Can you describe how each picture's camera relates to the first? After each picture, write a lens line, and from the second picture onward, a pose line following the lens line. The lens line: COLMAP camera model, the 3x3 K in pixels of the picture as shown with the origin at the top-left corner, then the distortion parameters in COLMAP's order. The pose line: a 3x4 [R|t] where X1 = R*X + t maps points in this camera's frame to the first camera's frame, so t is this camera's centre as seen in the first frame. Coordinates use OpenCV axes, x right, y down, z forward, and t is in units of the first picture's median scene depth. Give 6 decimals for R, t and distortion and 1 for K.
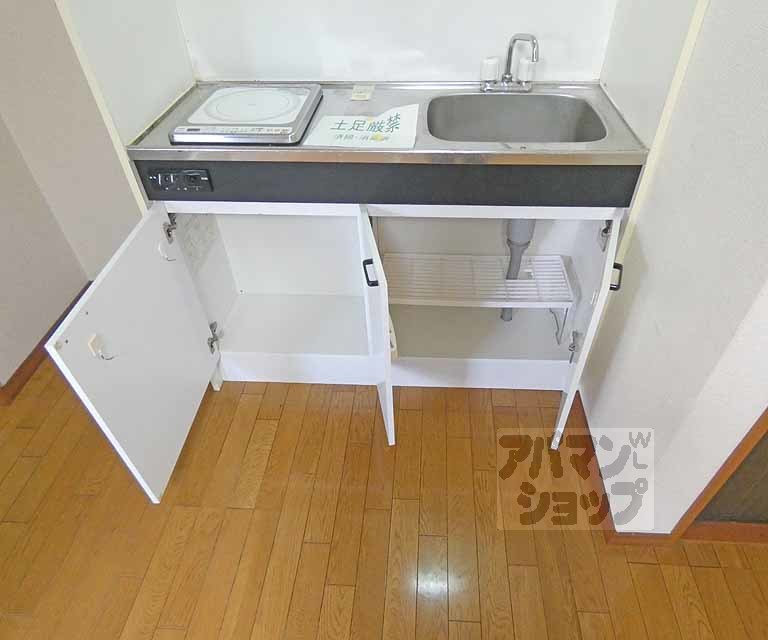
lens RADIAL K [[515.6, 0, 408.7], [0, 515.6, 319.9], [0, 0, 1]] dist [-0.003339, 0.006637]
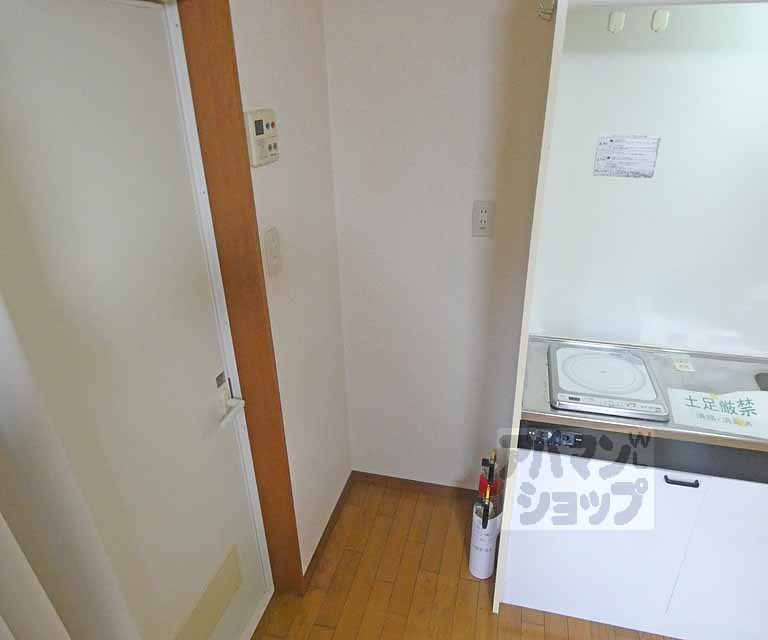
lens RADIAL K [[515.6, 0, 408.7], [0, 515.6, 319.9], [0, 0, 1]] dist [-0.003339, 0.006637]
pose [[0.985771, 0.085092, -0.144965, -0.615830], [-0.122762, 0.953555, -0.275068, -0.164035], [0.114826, 0.288950, 0.950433, -0.212550]]
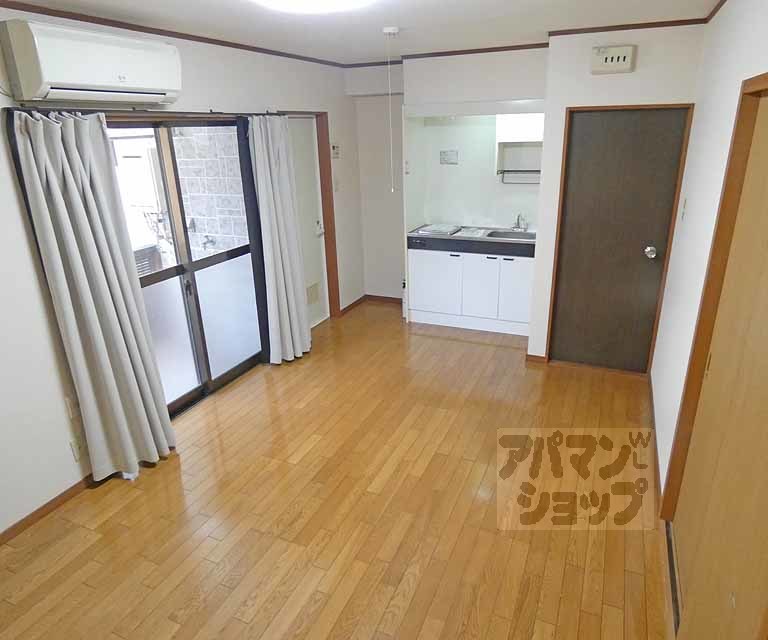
lens RADIAL K [[515.6, 0, 408.7], [0, 515.6, 319.9], [0, 0, 1]] dist [-0.003339, 0.006637]
pose [[0.947045, 0.110452, -0.301506, 0.570329], [-0.214088, 0.917015, -0.336526, 1.357164], [0.239316, 0.383254, 0.892101, -1.937081]]
